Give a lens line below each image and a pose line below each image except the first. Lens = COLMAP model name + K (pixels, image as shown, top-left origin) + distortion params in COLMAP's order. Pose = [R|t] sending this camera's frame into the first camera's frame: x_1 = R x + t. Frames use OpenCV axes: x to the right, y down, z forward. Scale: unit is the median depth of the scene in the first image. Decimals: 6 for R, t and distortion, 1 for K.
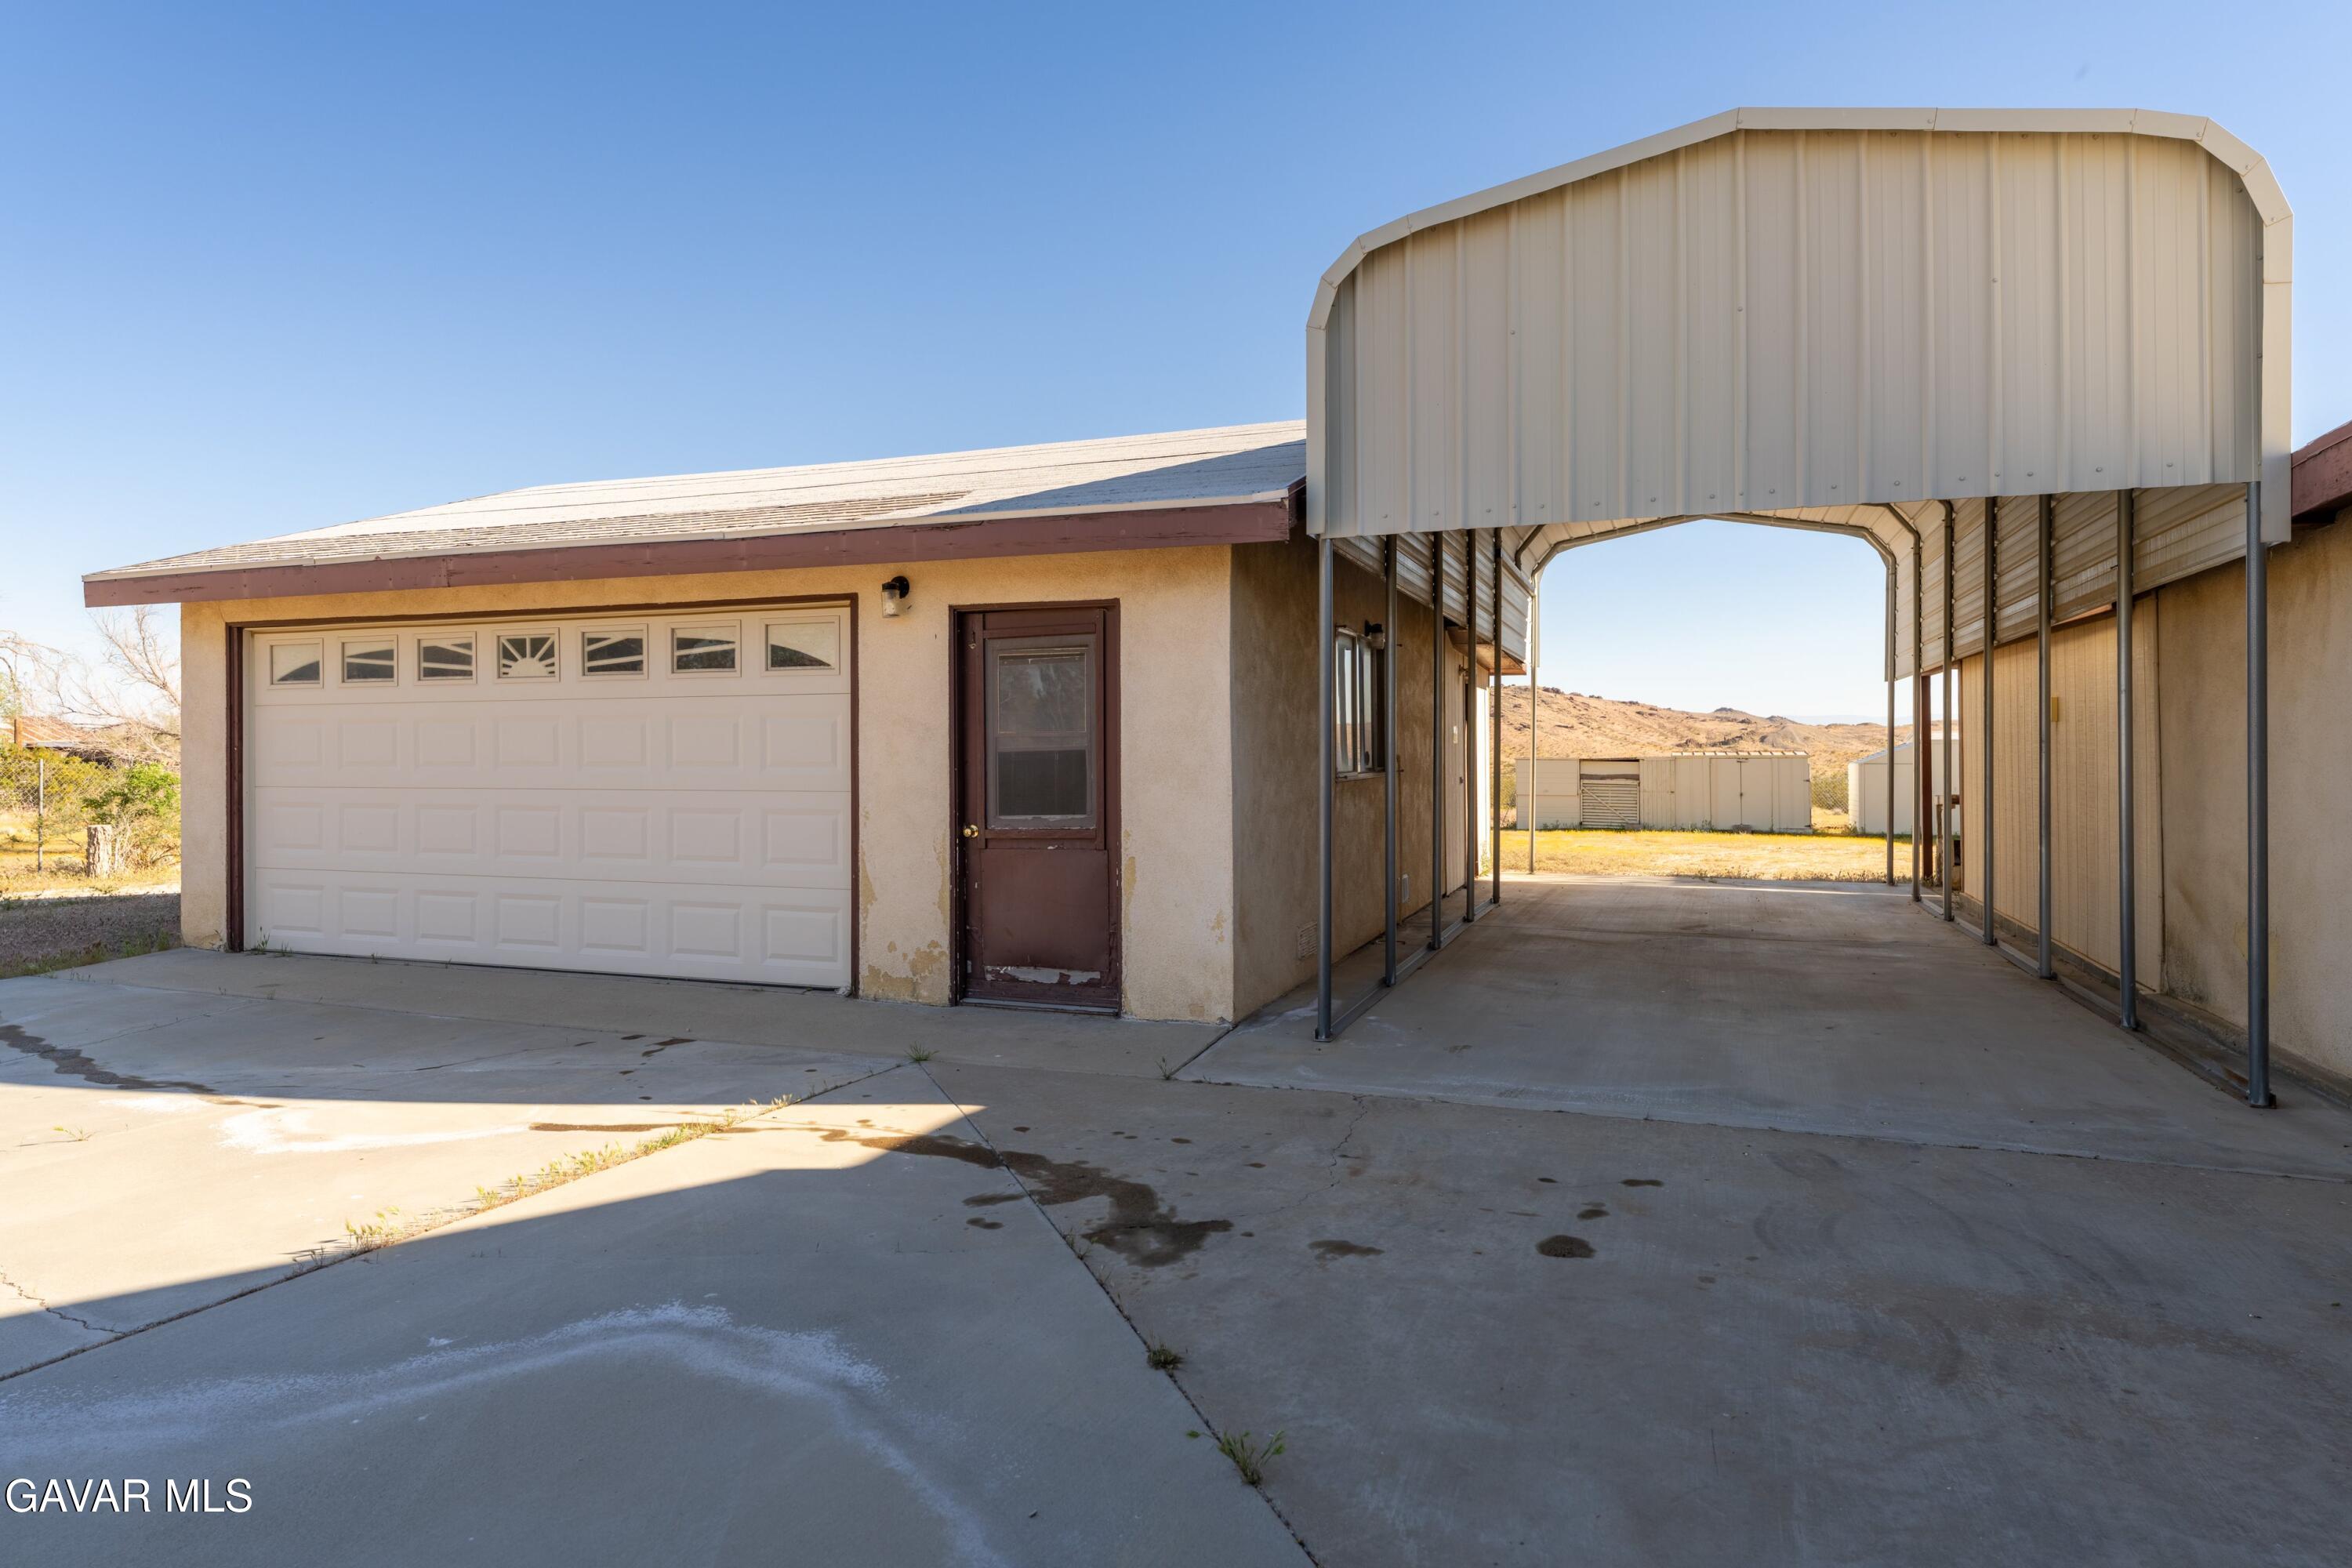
lens RADIAL K [[1337.1, 0, 1193.4], [0, 1337.1, 748.6], [0, 0, 1]] dist [-0.003963, -0.000089]
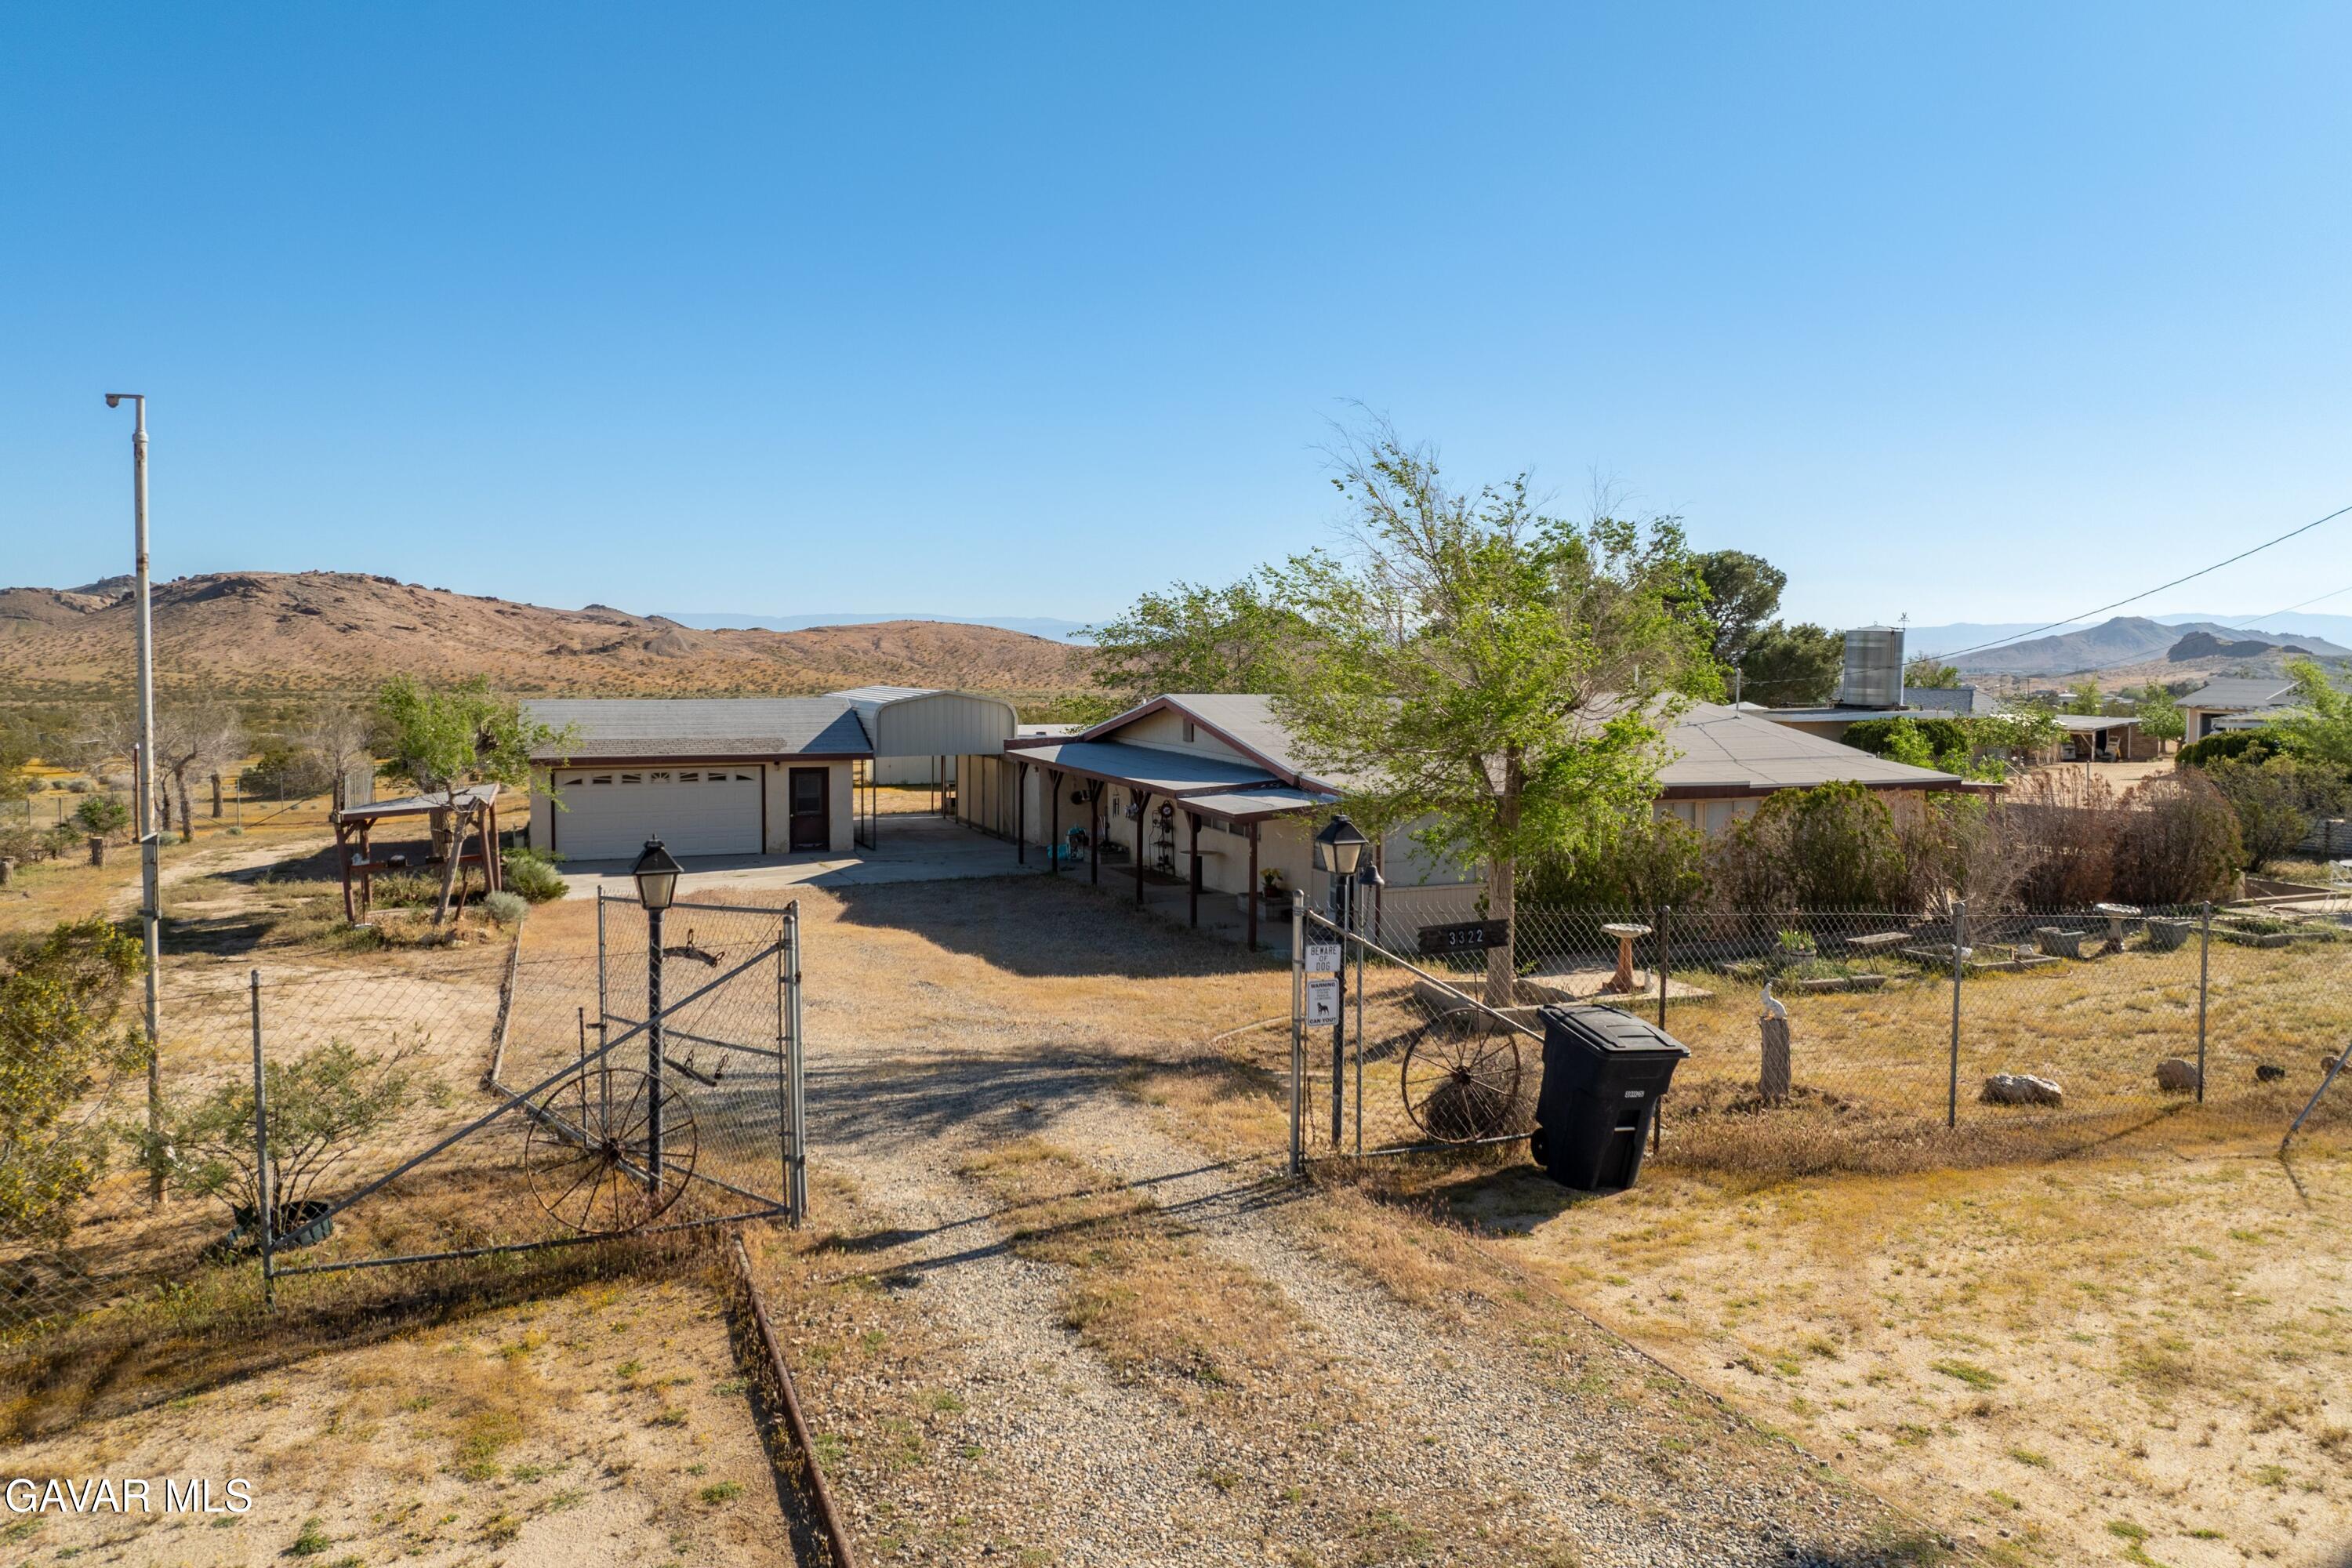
lens RADIAL K [[1662.3, 0, 1175.6], [0, 1662.3, 729.1], [0, 0, 1]] dist [-0.044617, 0.005792]
pose [[0.753417, -0.025833, 0.657035, -2.371615], [-0.004999, 0.998974, 0.045009, -0.406724], [-0.657523, -0.037195, 0.752515, -3.378783]]
